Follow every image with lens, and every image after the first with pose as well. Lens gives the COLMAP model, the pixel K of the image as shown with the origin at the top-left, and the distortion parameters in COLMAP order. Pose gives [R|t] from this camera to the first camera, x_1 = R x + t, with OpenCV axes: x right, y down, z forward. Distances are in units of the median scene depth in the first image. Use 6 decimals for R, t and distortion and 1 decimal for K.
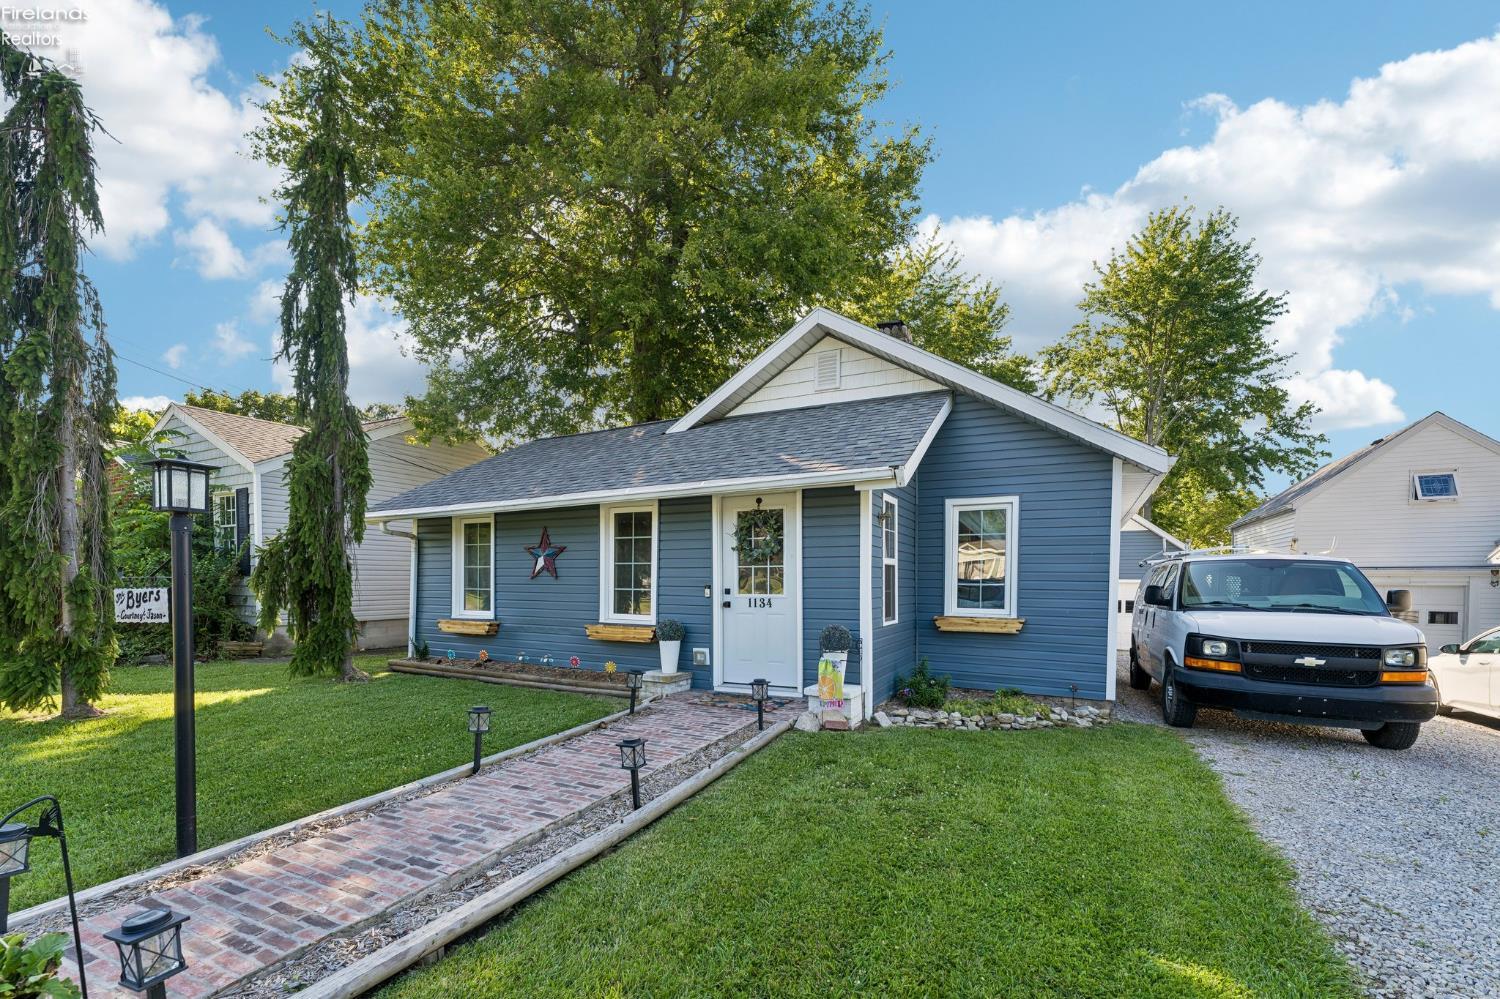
lens RADIAL K [[616.7, 0, 732.8], [0, 616.7, 587.9], [0, 0, 1]] dist [0.000574, 0.000031]
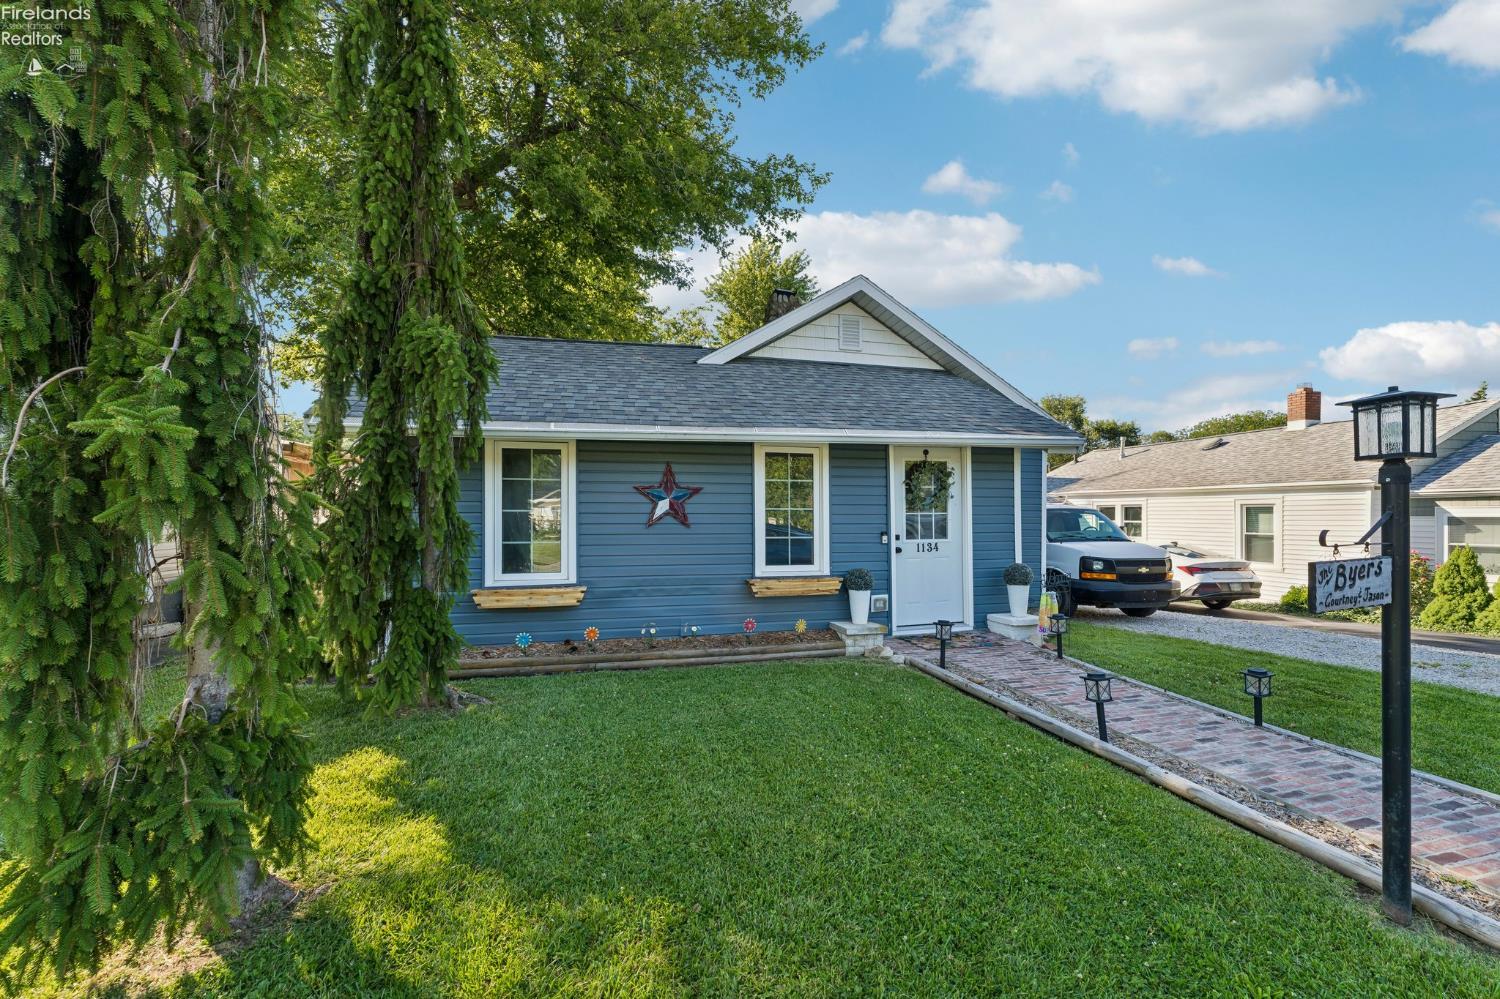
lens RADIAL K [[596.6, 0, 749.1], [0, 596.6, 503.9], [0, 0, 1]] dist [-0.010583, -0.000093]
pose [[0.761735, 0.010336, 0.647806, -0.845221], [0.011958, 0.999478, -0.030008, -0.023589], [-0.647778, 0.030604, 0.761214, 0.399945]]
